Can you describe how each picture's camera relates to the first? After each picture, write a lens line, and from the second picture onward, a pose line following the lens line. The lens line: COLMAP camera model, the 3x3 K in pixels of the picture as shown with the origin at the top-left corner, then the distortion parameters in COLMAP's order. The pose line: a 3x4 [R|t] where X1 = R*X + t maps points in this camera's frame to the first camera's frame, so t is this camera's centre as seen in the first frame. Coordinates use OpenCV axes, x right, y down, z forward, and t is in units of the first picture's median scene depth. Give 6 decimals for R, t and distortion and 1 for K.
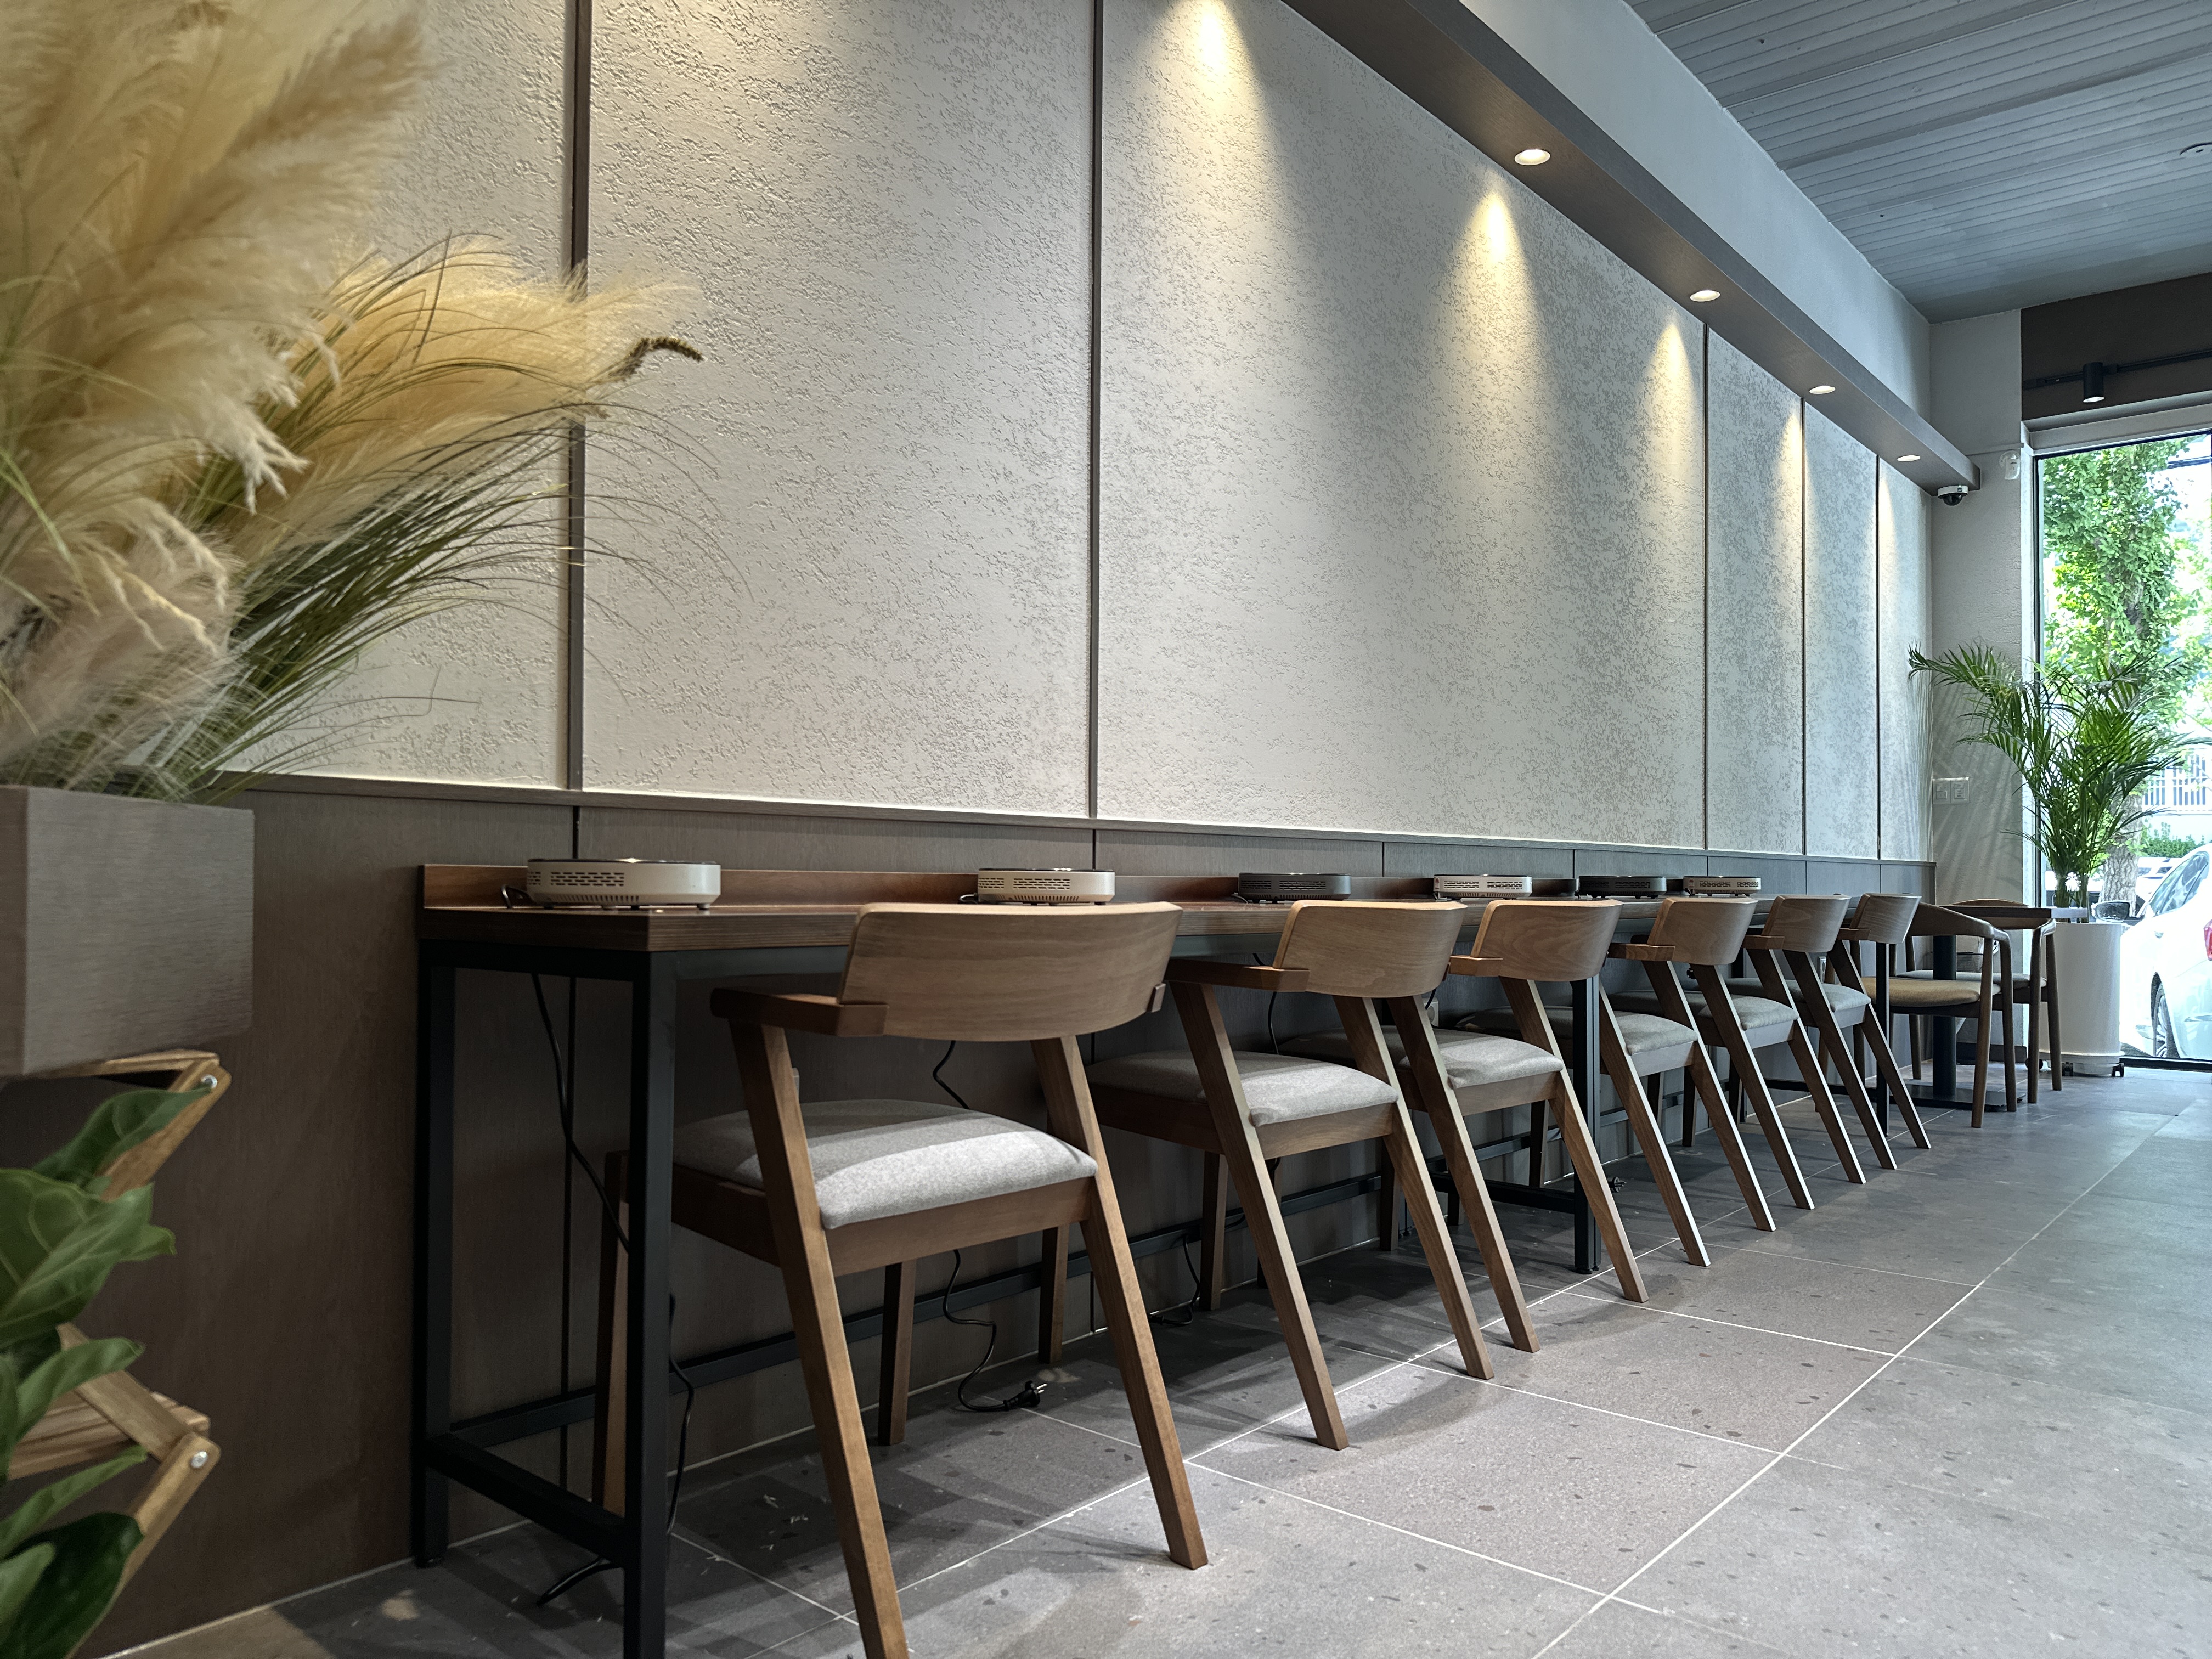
lens RADIAL K [[1575.8, 0, 1122.5], [0, 1575.8, 850.1], [0, 0, 1]] dist [0.069704, -0.043027]
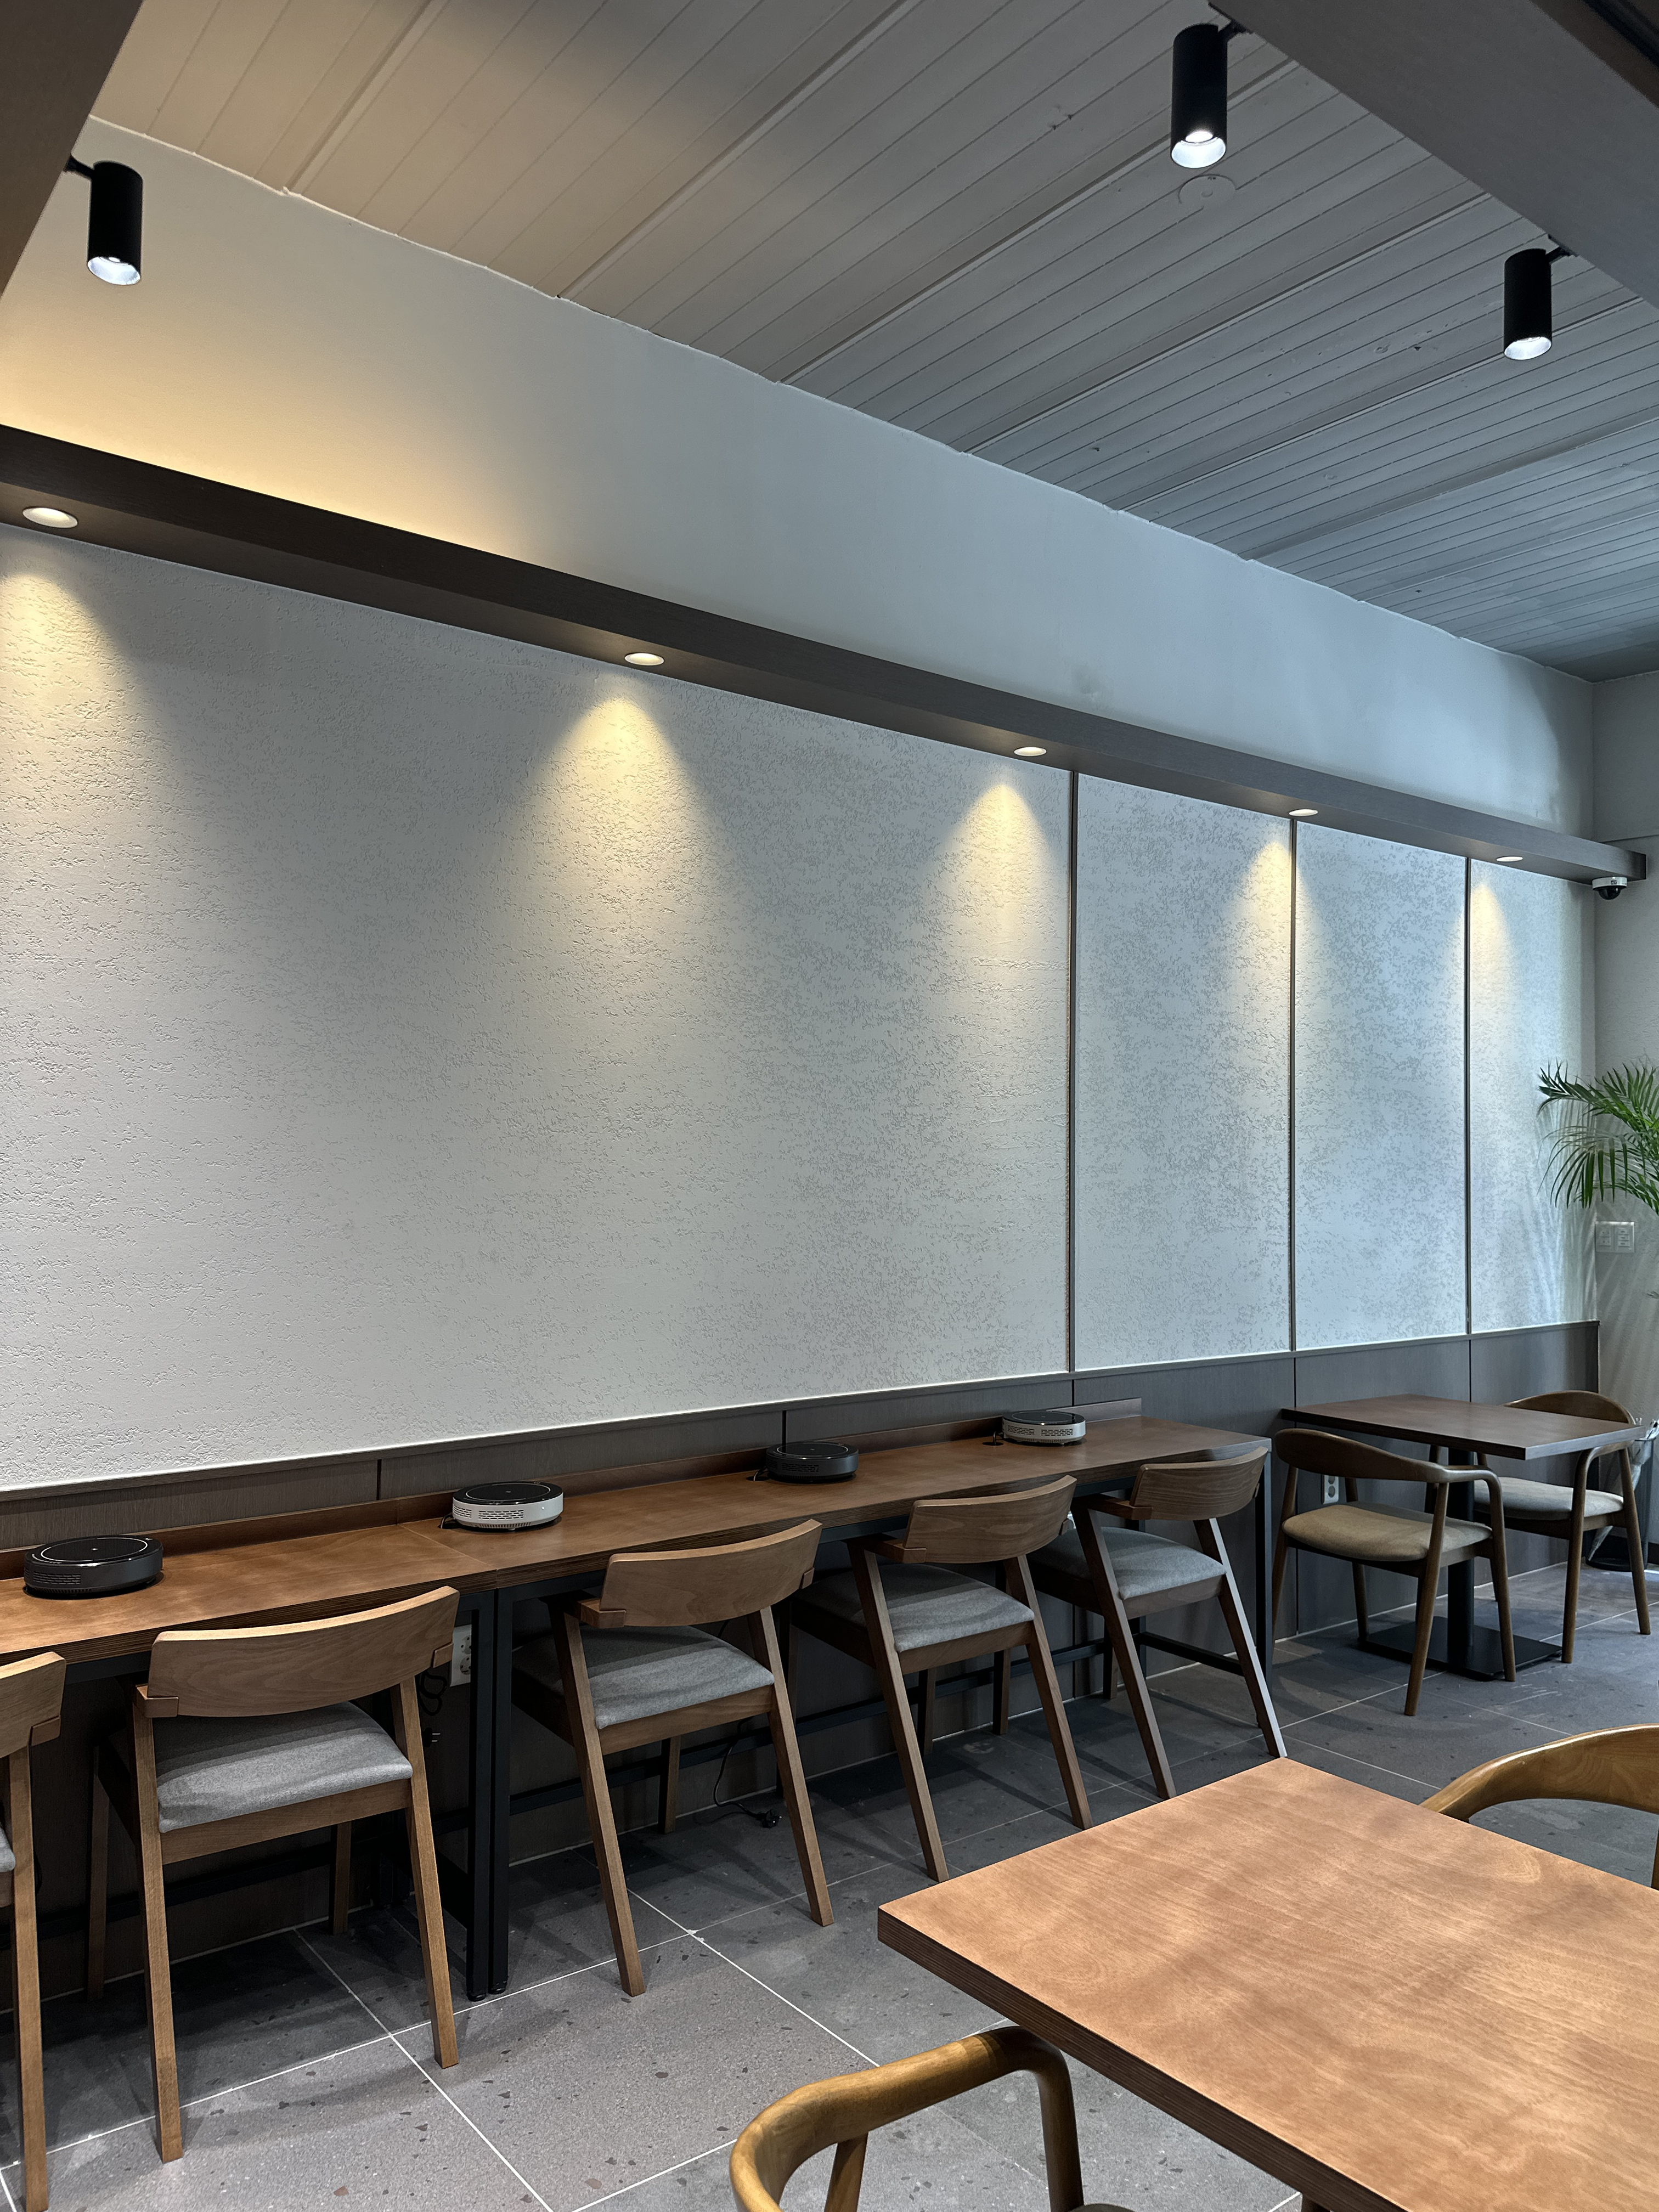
lens RADIAL K [[1575.8, 0, 887.8], [0, 1575.8, 1121.6], [0, 0, 1]] dist [0.069704, -0.043027]
pose [[0.973930, 0.012256, -0.226518, 0.509822], [-0.008280, 0.999795, 0.018492, -0.168207], [0.226698, -0.016134, 0.973831, 0.143999]]
